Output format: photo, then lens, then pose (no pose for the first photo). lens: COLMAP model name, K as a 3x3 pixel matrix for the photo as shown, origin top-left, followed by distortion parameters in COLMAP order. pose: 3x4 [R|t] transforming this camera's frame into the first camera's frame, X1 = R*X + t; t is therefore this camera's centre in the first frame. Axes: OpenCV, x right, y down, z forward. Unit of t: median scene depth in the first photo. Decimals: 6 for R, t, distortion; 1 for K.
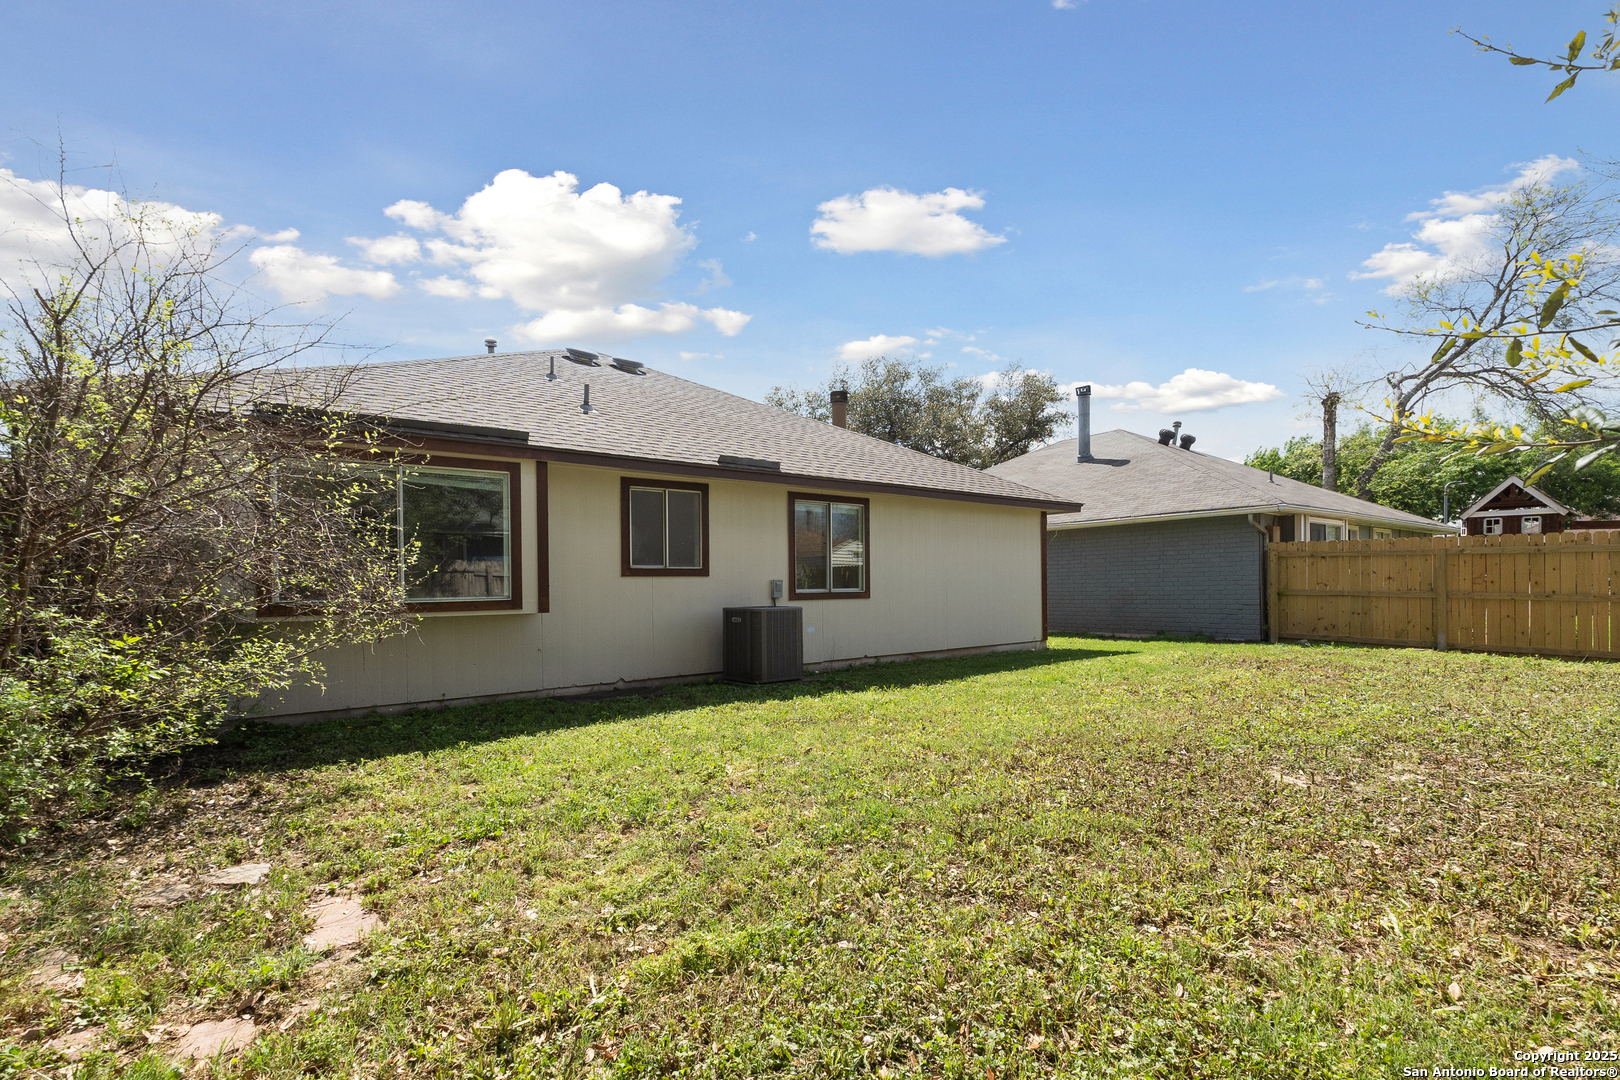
lens RADIAL K [[700.0, 0, 817.3], [0, 700.0, 571.3], [0, 0, 1]] dist [-0.000752, -0.000116]
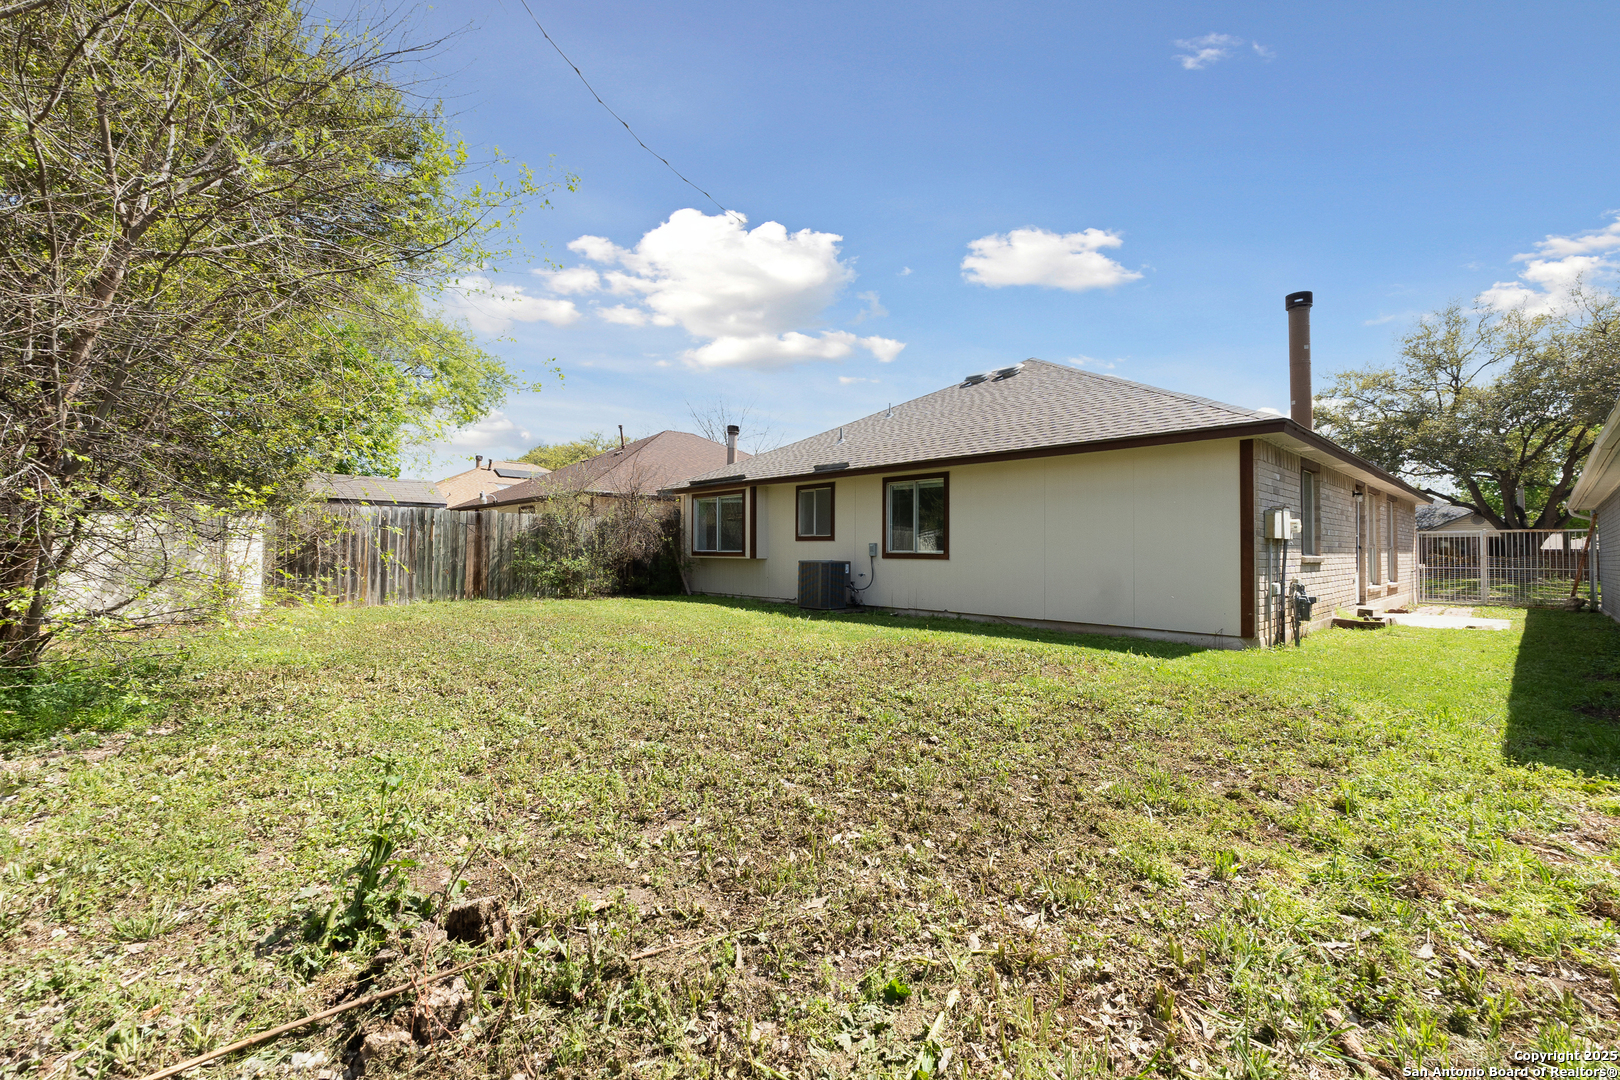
lens RADIAL K [[707.1, 0, 808.4], [0, 707.1, 527.3], [0, 0, 1]] dist [-0.004929, -0.000589]
pose [[0.084659, -0.028846, -0.995992, 1.439599], [0.000662, 0.999582, -0.028894, 0.023259], [0.996410, 0.001787, 0.084643, 0.816924]]
